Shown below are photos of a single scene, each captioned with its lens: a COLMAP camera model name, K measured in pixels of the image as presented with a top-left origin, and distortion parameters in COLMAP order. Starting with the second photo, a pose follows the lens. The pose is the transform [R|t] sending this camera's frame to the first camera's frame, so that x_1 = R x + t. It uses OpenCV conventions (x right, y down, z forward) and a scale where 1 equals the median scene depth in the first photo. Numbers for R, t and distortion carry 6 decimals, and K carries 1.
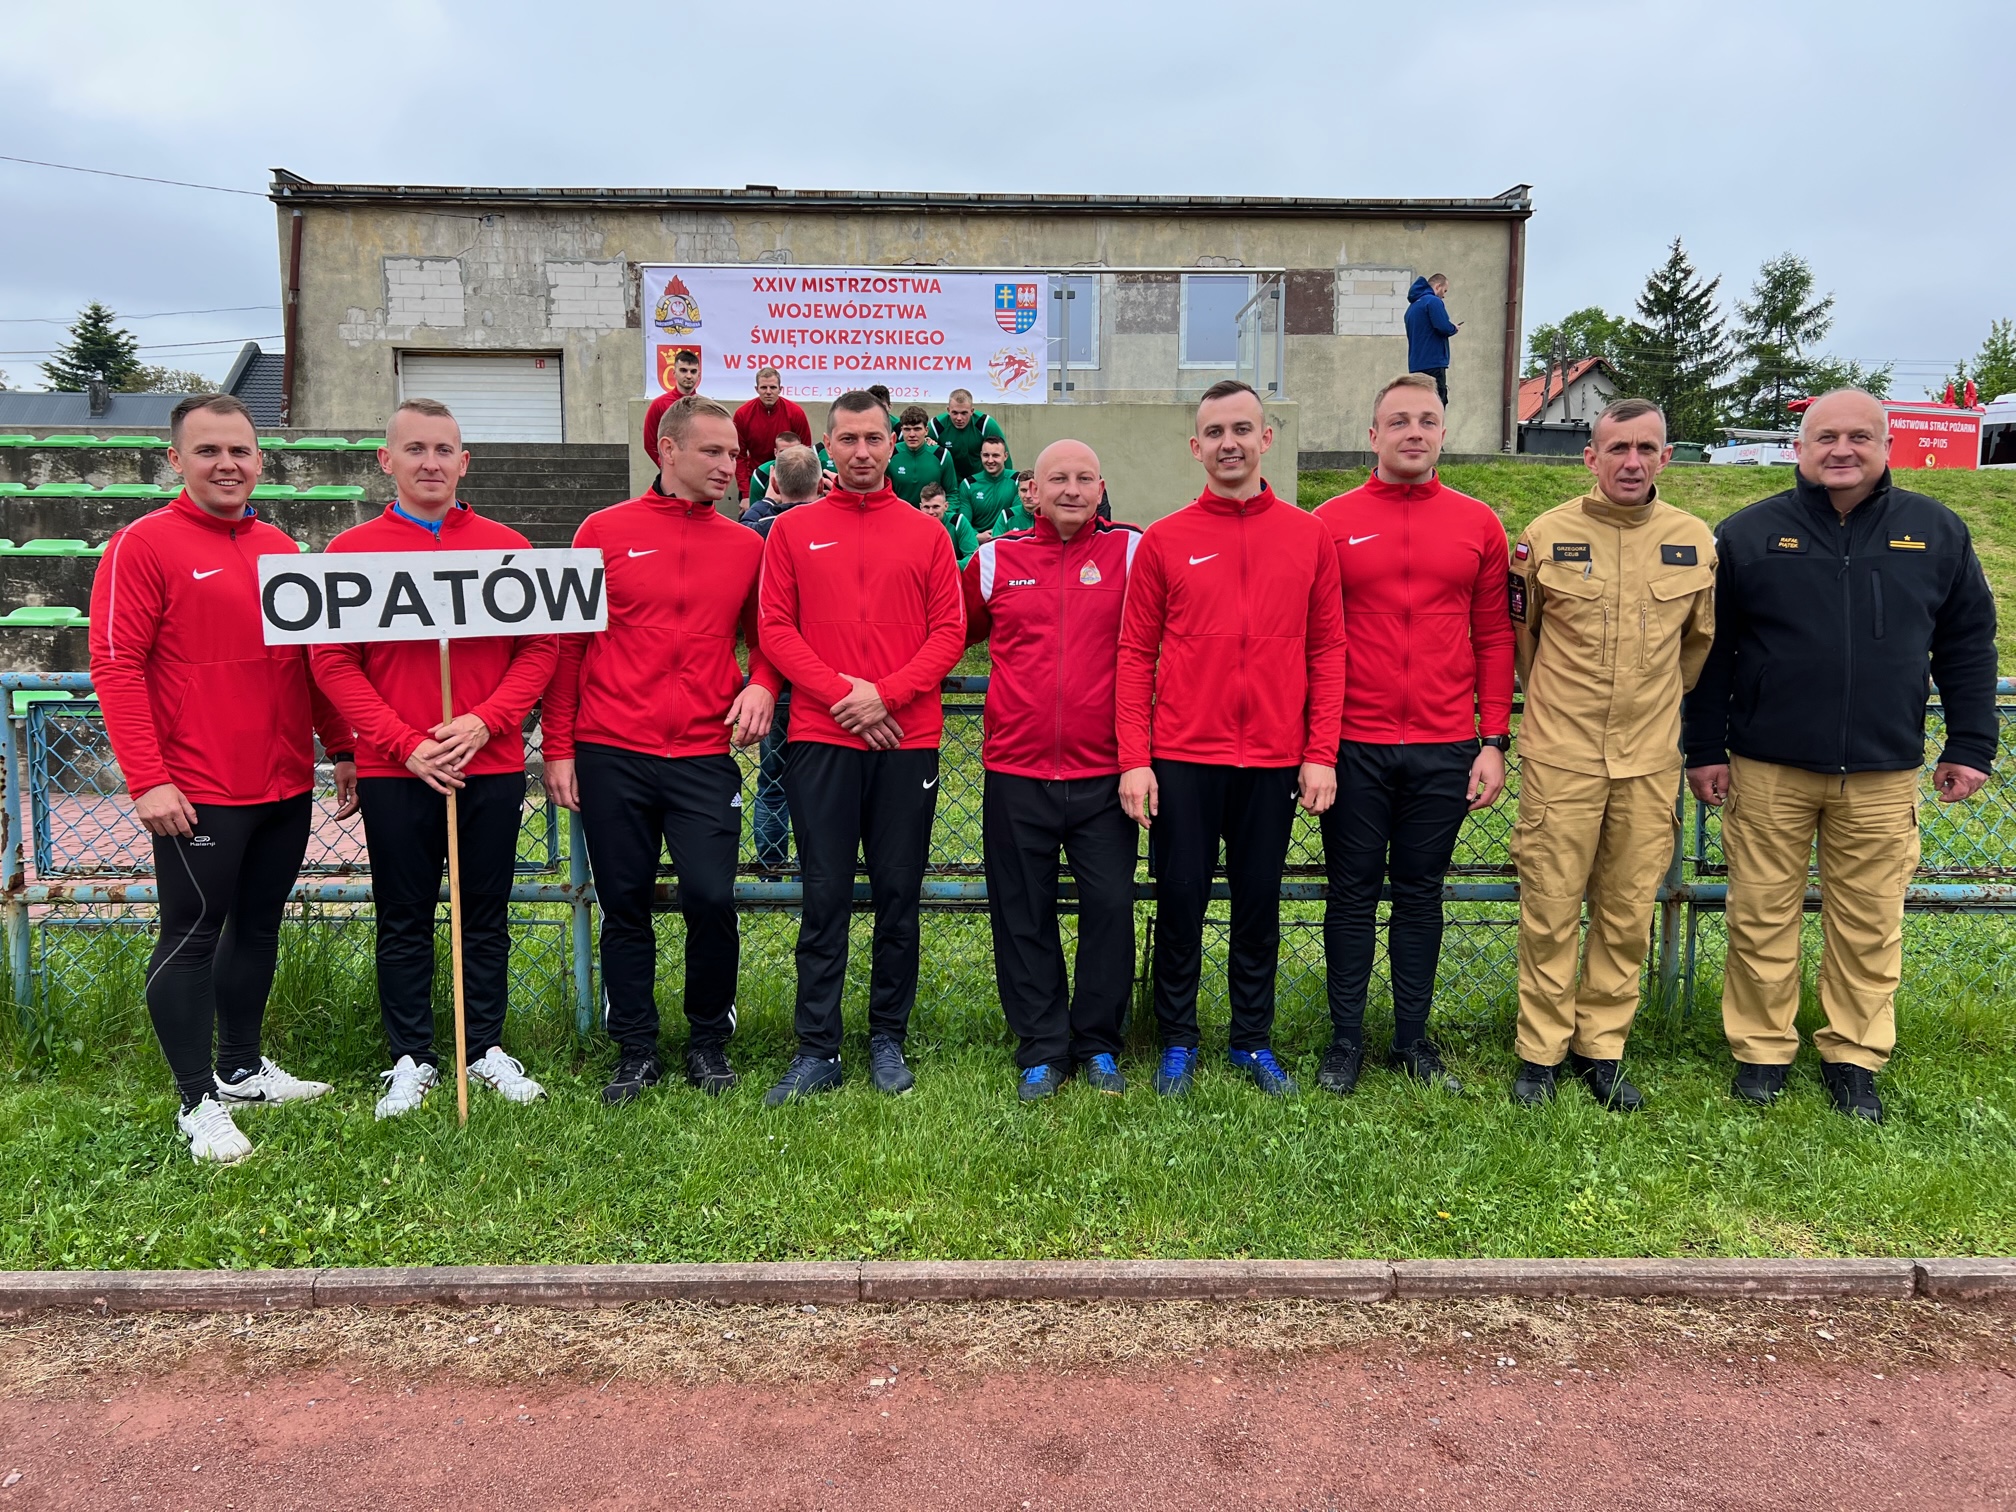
lens RADIAL K [[1522.8, 0, 1007.5], [0, 1522.8, 760.8], [0, 0, 1]] dist [0.048121, -0.045983]
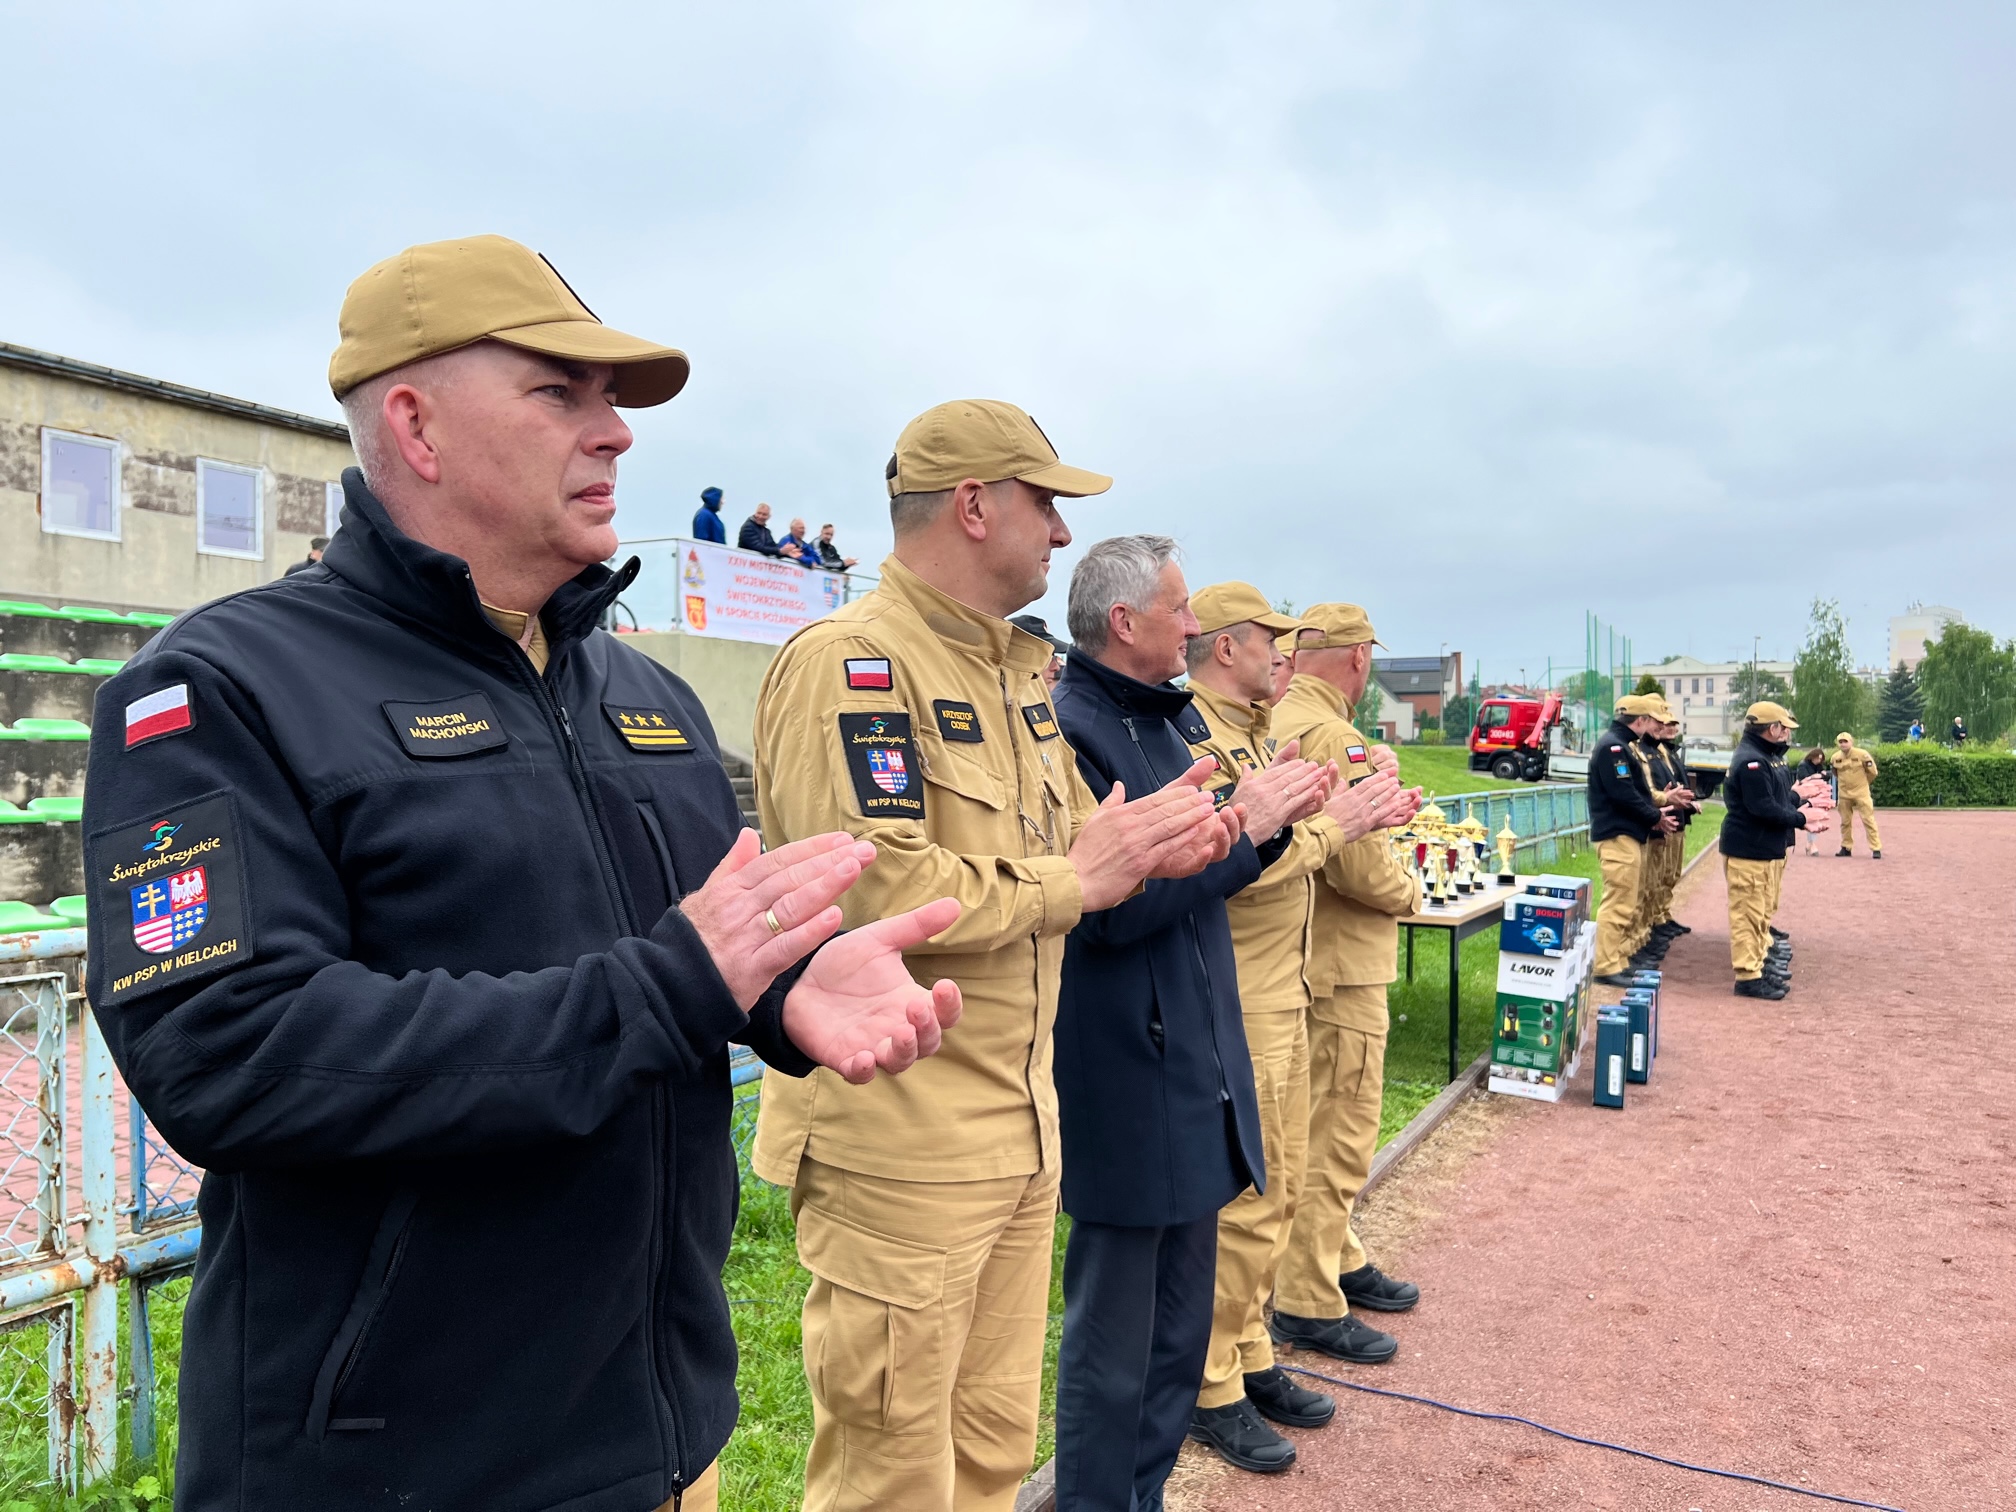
lens RADIAL K [[1522.8, 0, 1005.7], [0, 1522.8, 756.8], [0, 0, 1]] dist [0.048121, -0.045983]
pose [[0.458395, -0.003050, 0.888743, -0.671642], [0.101147, 0.993676, -0.048759, -0.011888], [-0.882974, 0.112245, 0.455804, 0.056790]]
